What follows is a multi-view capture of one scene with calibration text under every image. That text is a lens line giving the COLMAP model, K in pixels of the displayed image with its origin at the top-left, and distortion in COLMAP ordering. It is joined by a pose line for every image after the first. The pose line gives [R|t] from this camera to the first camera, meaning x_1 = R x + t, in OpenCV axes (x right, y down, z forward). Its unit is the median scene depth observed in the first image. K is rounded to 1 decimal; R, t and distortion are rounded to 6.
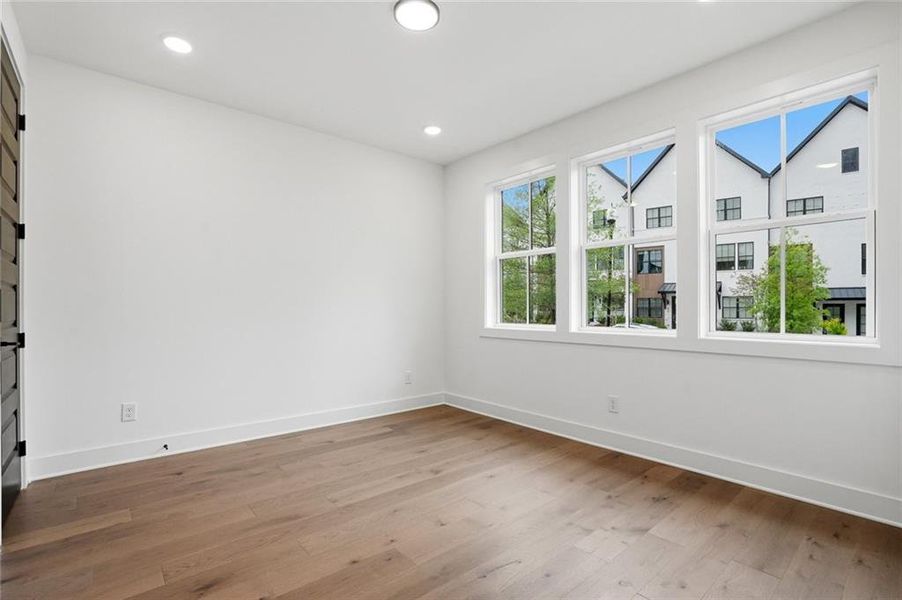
lens RADIAL K [[414.2, 0, 454.9], [0, 414.2, 302.0], [0, 0, 1]] dist [-0.051267, 0.016827]
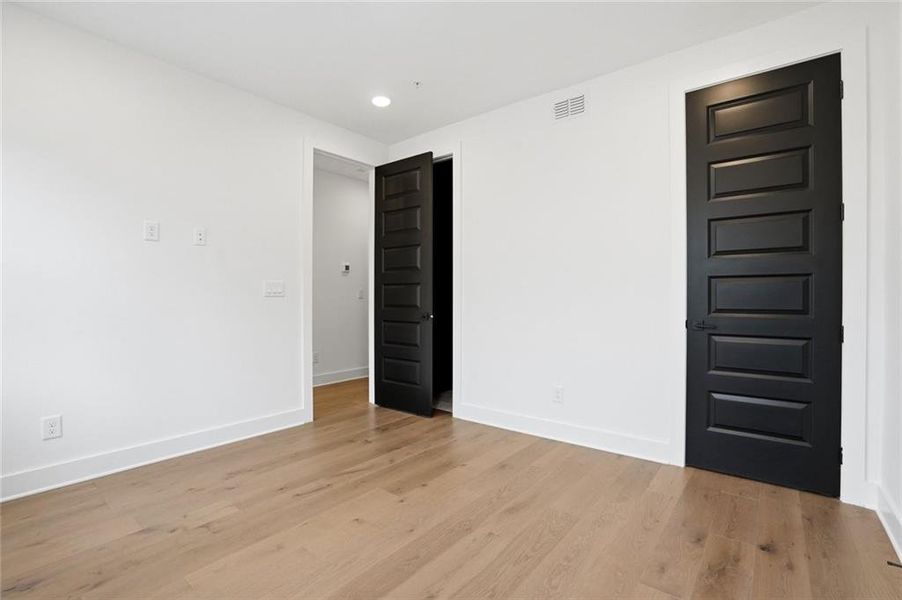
lens RADIAL K [[414.2, 0, 454.9], [0, 414.2, 302.0], [0, 0, 1]] dist [-0.051267, 0.016827]
pose [[-0.982283, -0.003383, -0.187373, -0.074440], [-0.002784, 0.999990, -0.003460, 0.024282], [0.187383, -0.002877, -0.982283, 1.978037]]
